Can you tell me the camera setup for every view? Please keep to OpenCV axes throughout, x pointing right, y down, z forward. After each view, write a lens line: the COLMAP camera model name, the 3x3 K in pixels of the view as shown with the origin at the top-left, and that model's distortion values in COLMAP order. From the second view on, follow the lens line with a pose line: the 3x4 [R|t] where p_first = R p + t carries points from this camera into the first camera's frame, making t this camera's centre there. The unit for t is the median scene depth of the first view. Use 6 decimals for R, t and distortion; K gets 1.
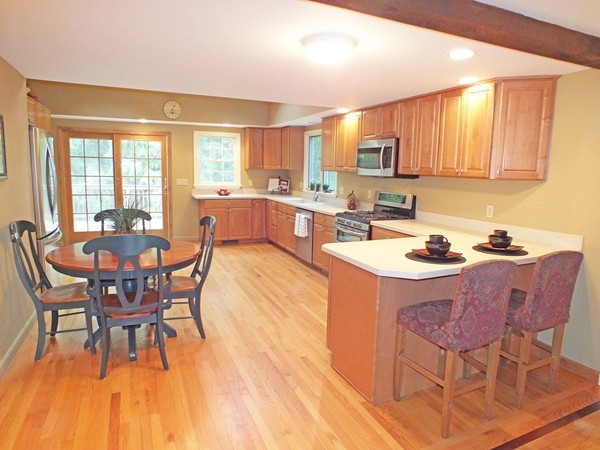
lens RADIAL K [[383.6, 0, 302.0], [0, 383.6, 222.0], [0, 0, 1]] dist [-0.077829, 0.031533]
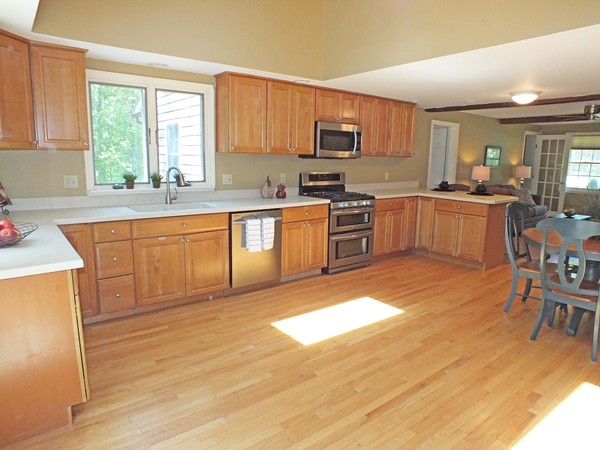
lens RADIAL K [[383.6, 0, 302.0], [0, 383.6, 222.0], [0, 0, 1]] dist [-0.077829, 0.031533]
pose [[-0.248448, -0.193240, 0.949174, -0.644871], [0.112797, 0.967461, 0.226487, -0.155905], [-0.962055, 0.163334, -0.218567, 1.057887]]
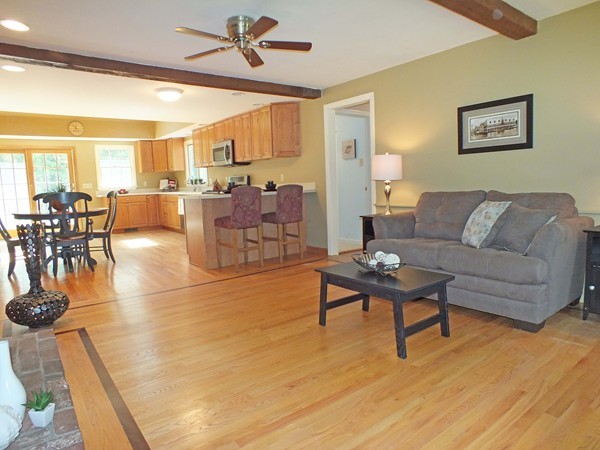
lens RADIAL K [[383.6, 0, 302.0], [0, 383.6, 222.0], [0, 0, 1]] dist [-0.077829, 0.031533]
pose [[0.970032, -0.082867, 0.228408, 0.098031], [0.091468, 0.995434, -0.027310, 0.140176], [-0.225102, 0.047383, 0.973182, -0.444455]]
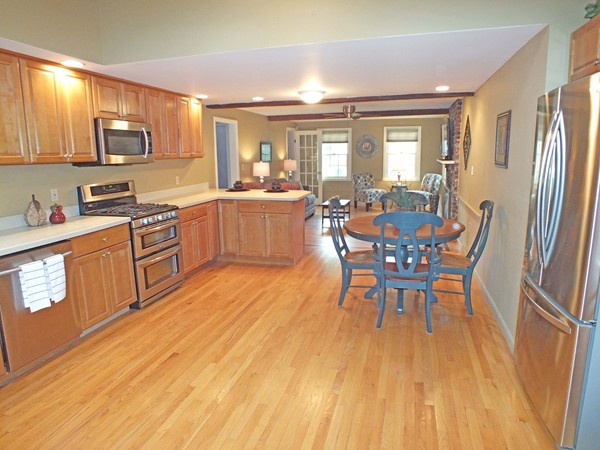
lens RADIAL K [[383.6, 0, 302.0], [0, 383.6, 222.0], [0, 0, 1]] dist [-0.077829, 0.031533]
pose [[-0.775150, -0.126061, 0.619072, -0.506411], [0.083026, 0.951066, 0.297623, -0.167426], [-0.626297, 0.282102, -0.726753, 1.095417]]
